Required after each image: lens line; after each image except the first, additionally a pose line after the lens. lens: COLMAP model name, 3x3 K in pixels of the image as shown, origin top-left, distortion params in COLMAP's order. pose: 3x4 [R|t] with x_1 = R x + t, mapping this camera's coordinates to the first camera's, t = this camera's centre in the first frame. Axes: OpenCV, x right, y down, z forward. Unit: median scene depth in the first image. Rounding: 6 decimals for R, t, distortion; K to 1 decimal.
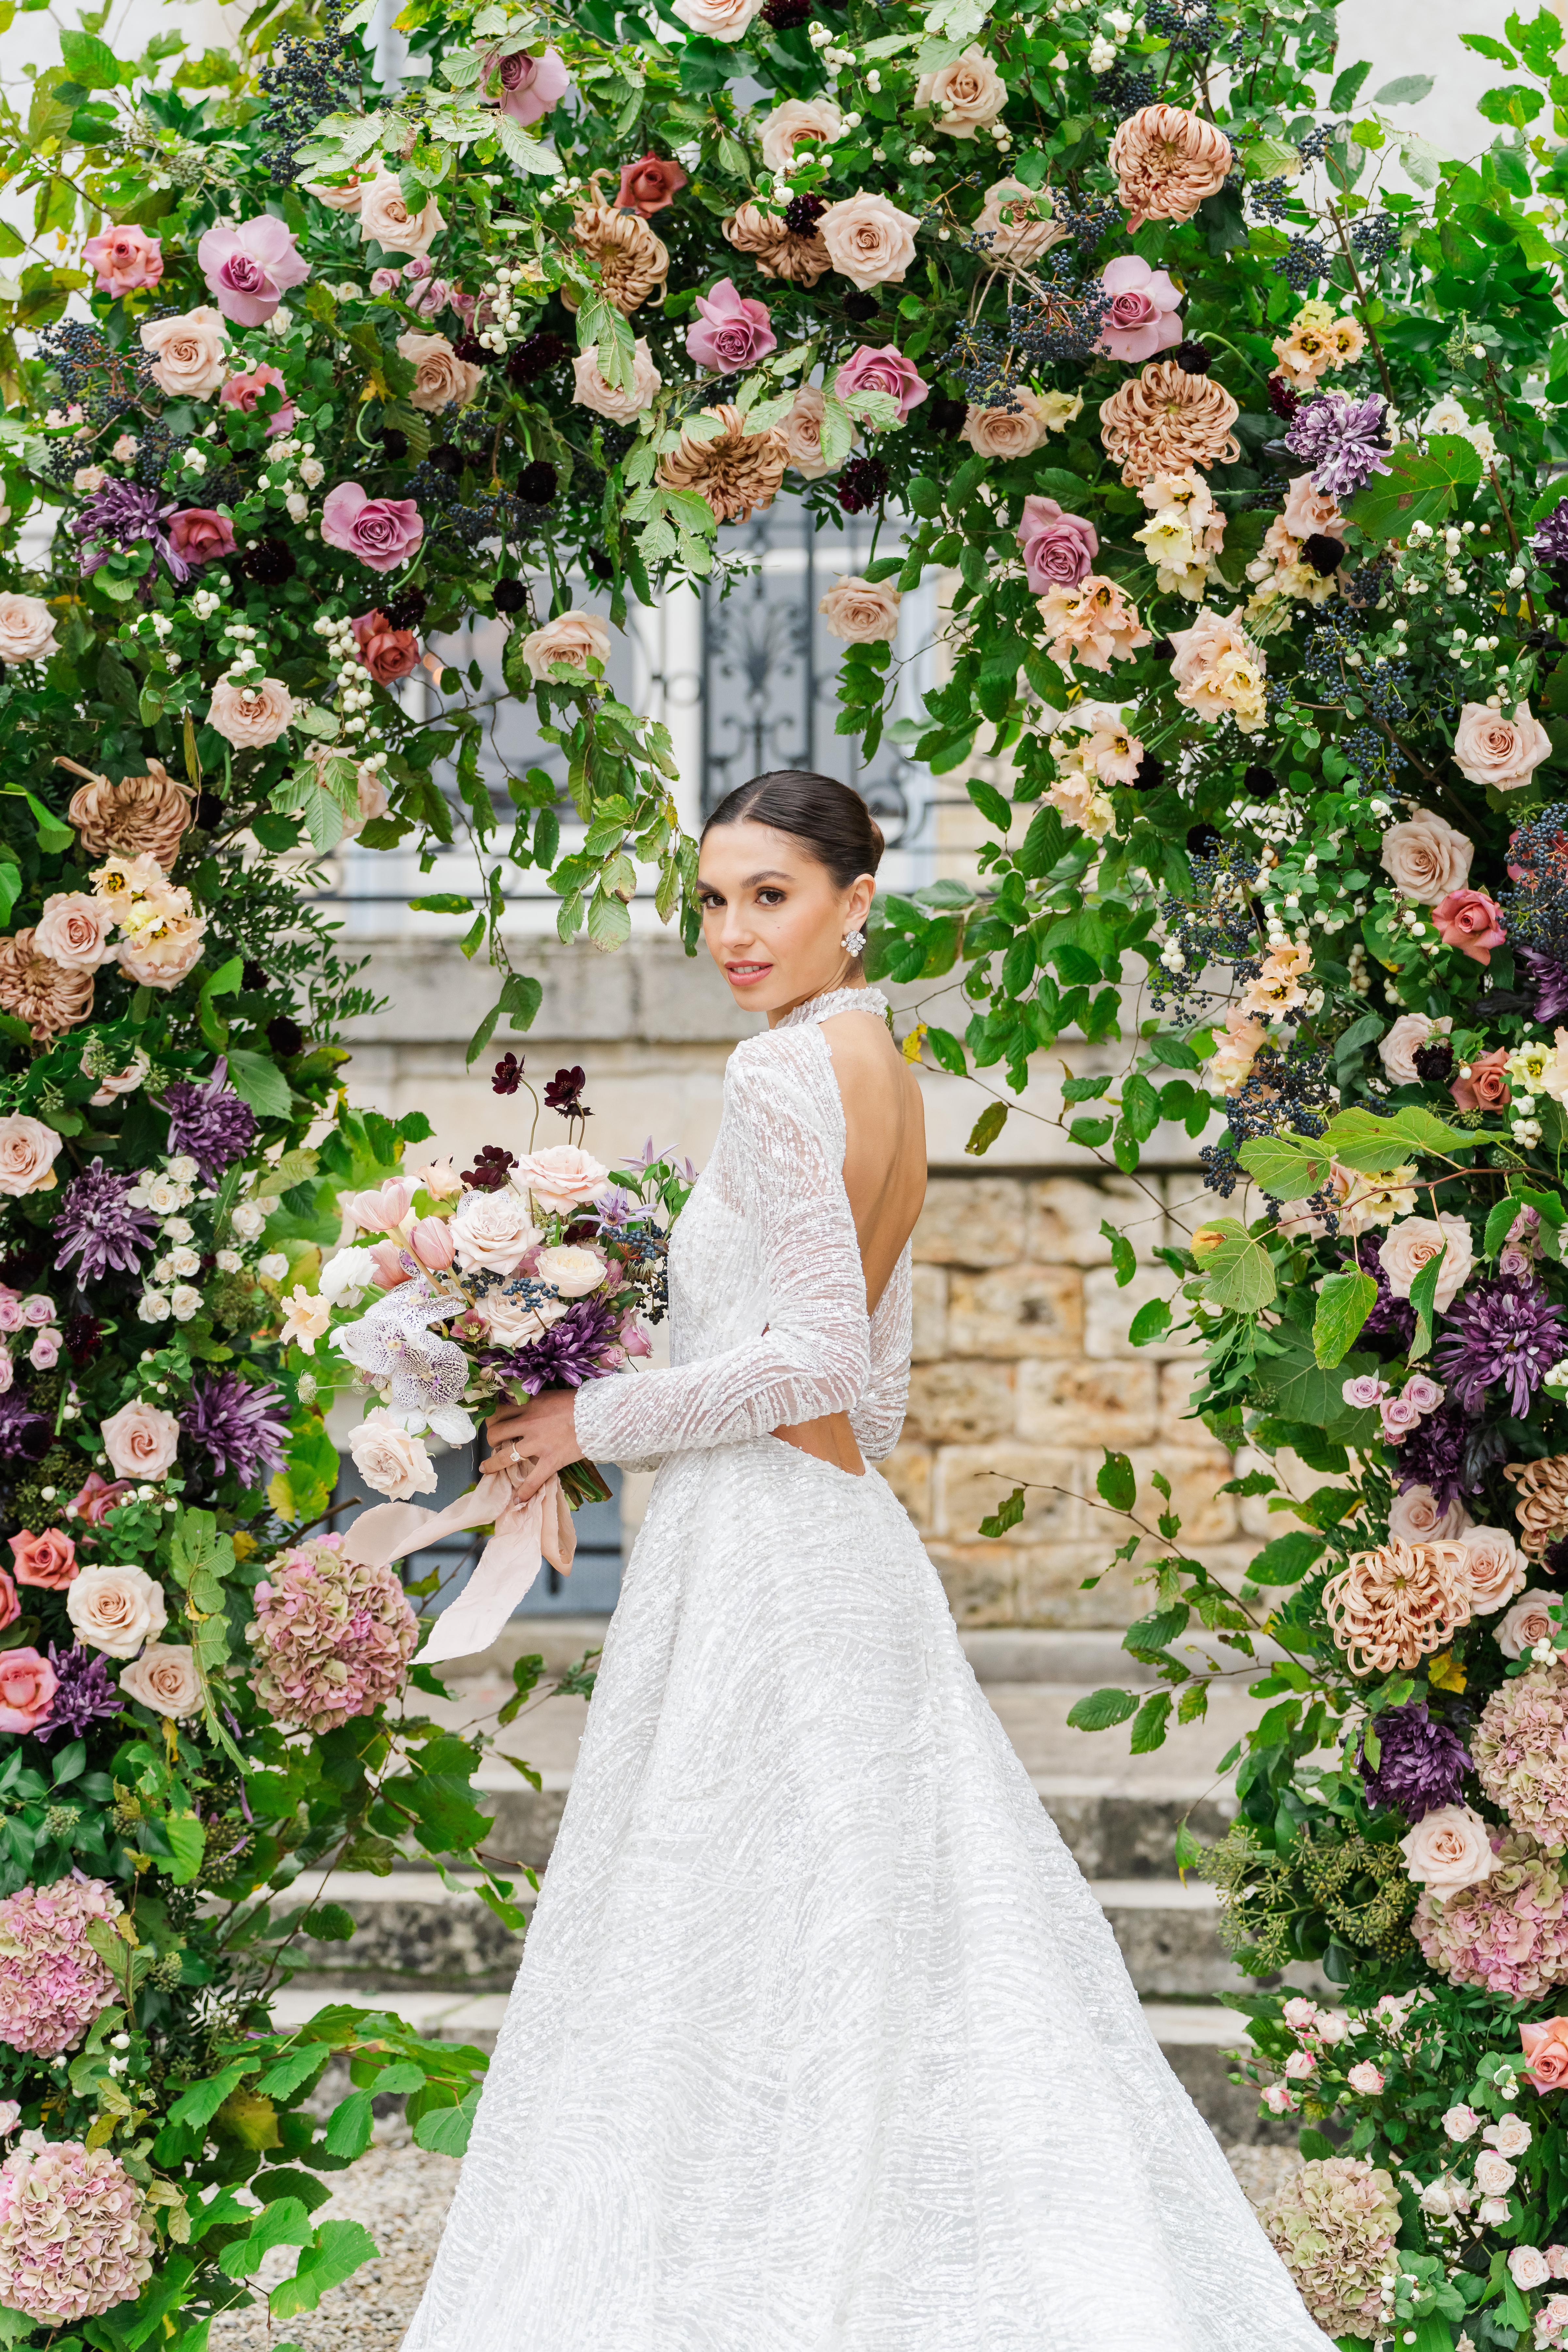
lens RADIAL K [[6576.2, 0, 1128.5], [0, 6576.2, 824.1], [0, 0, 1]] dist [0.078893, -1.236360]
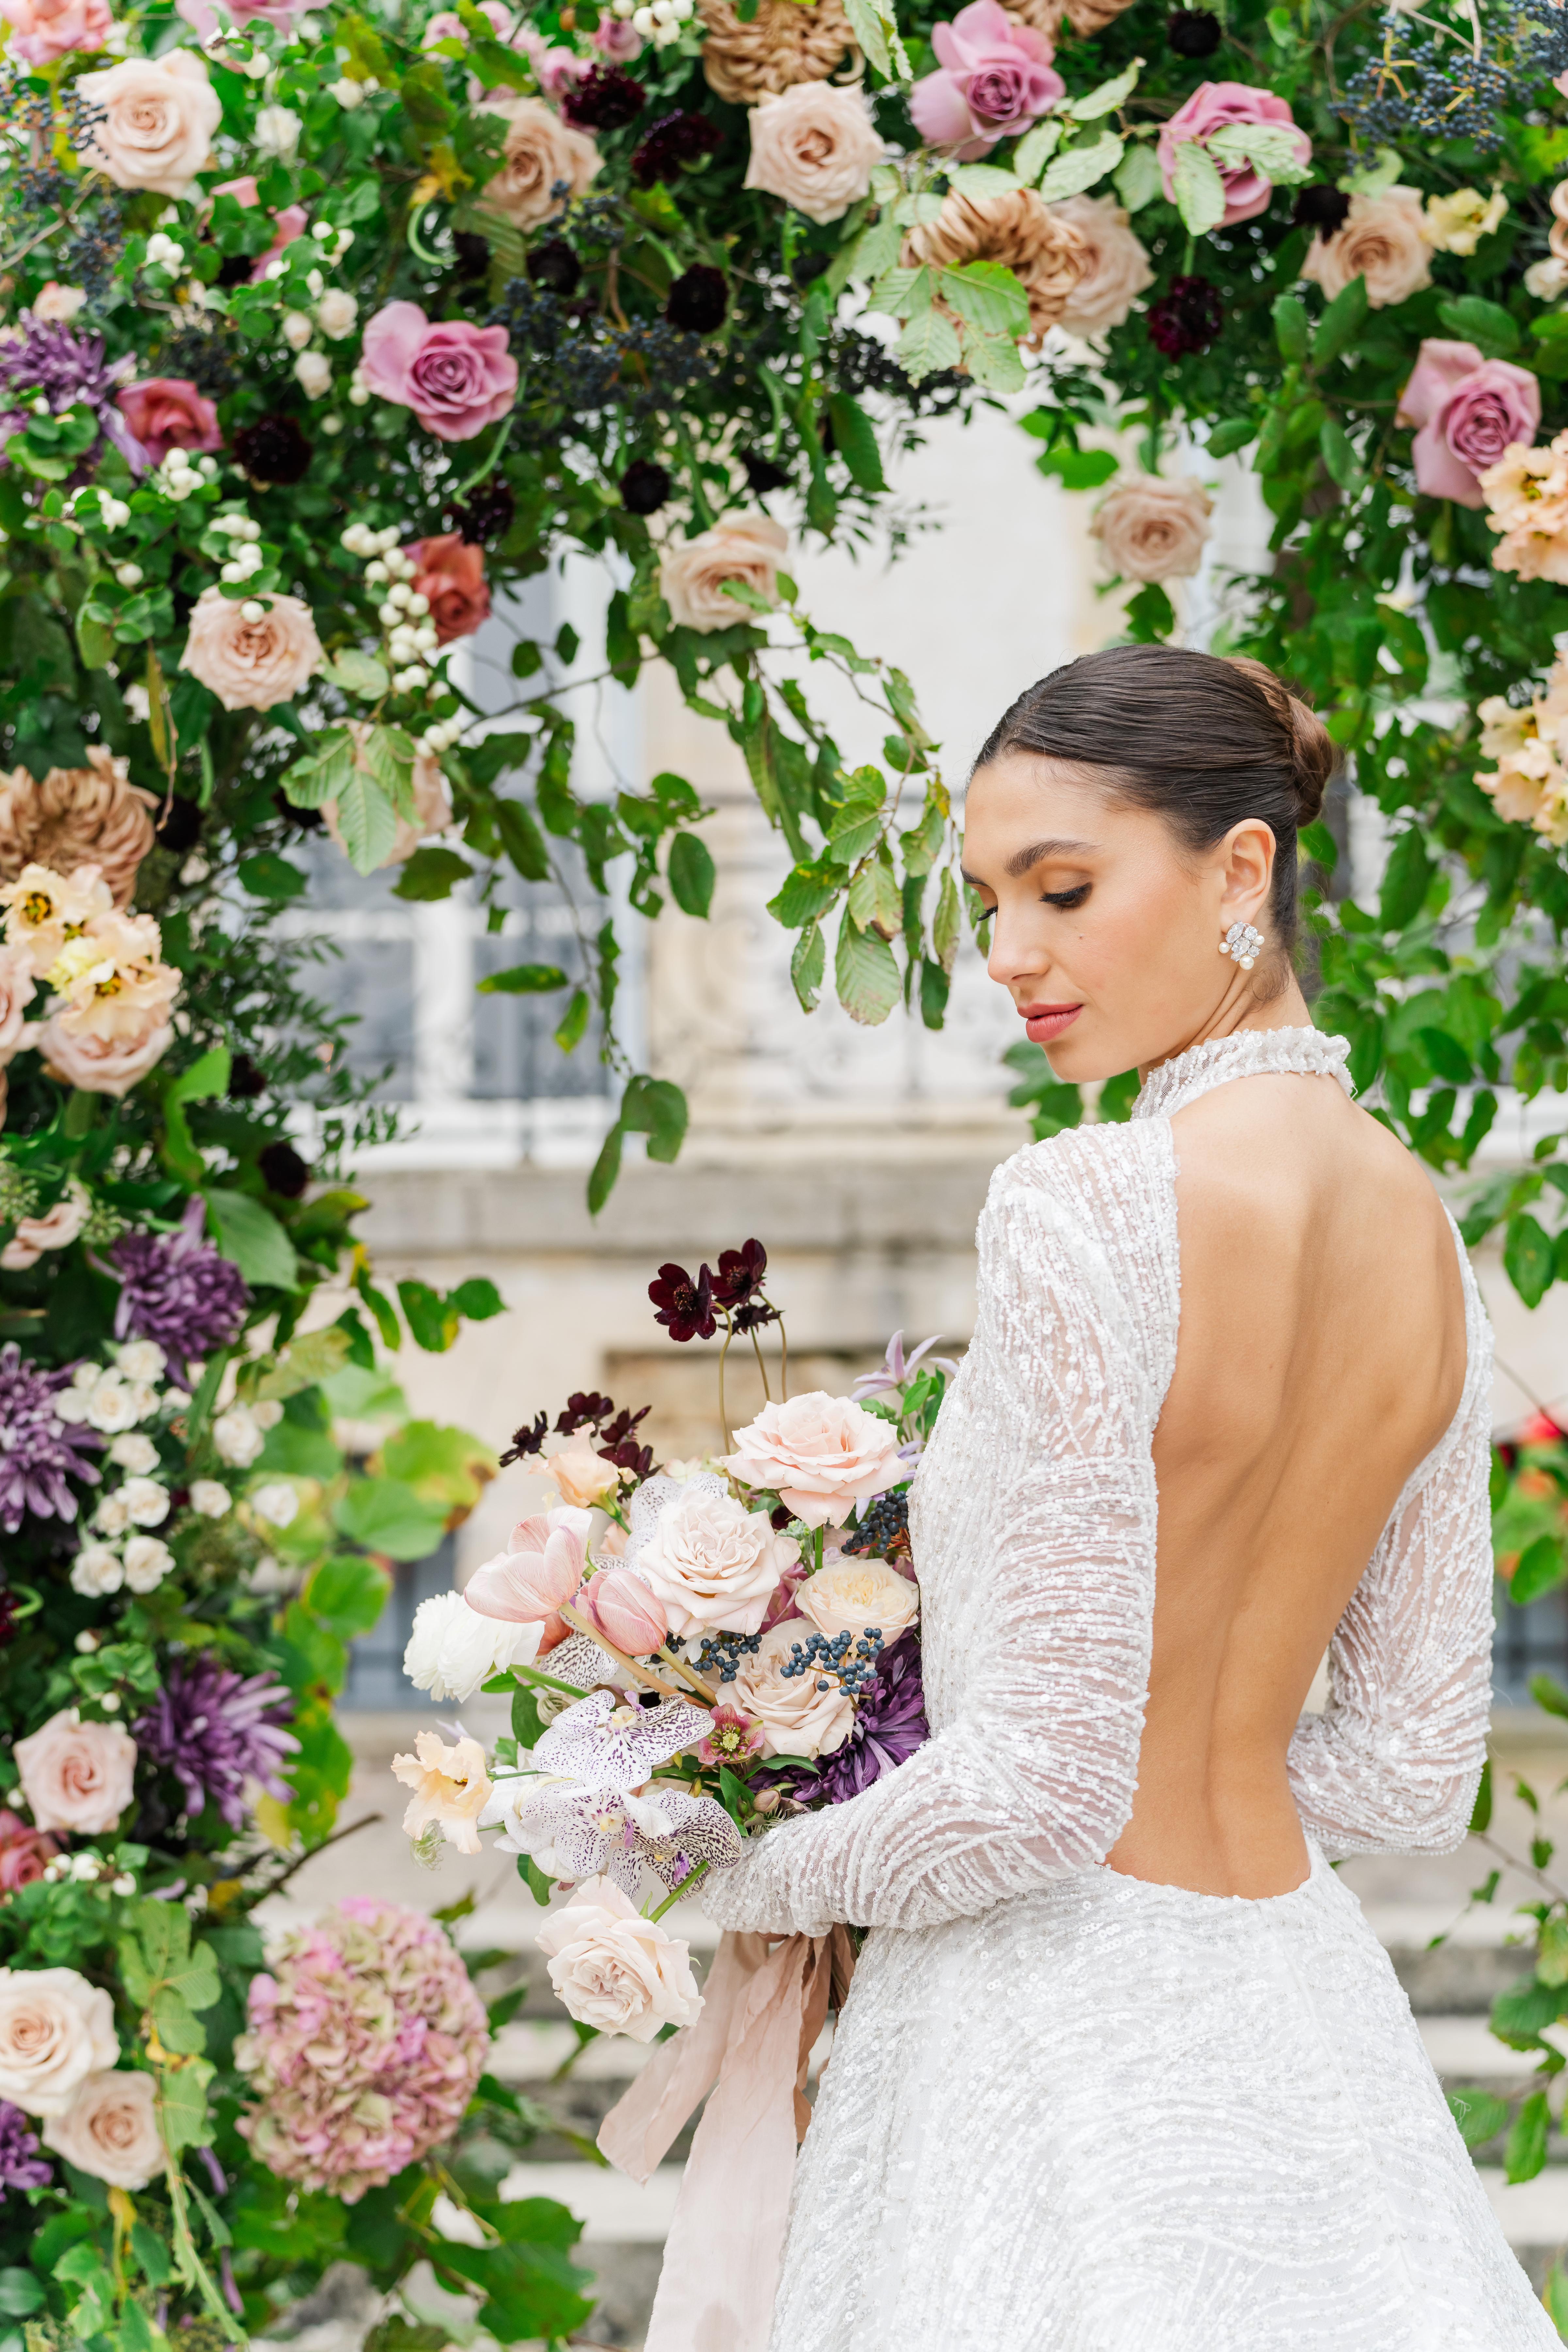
lens RADIAL K [[2960.3, 0, 781.8], [0, 2960.3, 1123.6], [0, 0, 1]] dist [-0.004625, 0.027615]
pose [[0.995991, -0.003062, 0.089398, -0.106238], [0.005085, 0.999736, -0.022412, 0.035483], [-0.089306, 0.022777, 0.995744, 0.698561]]
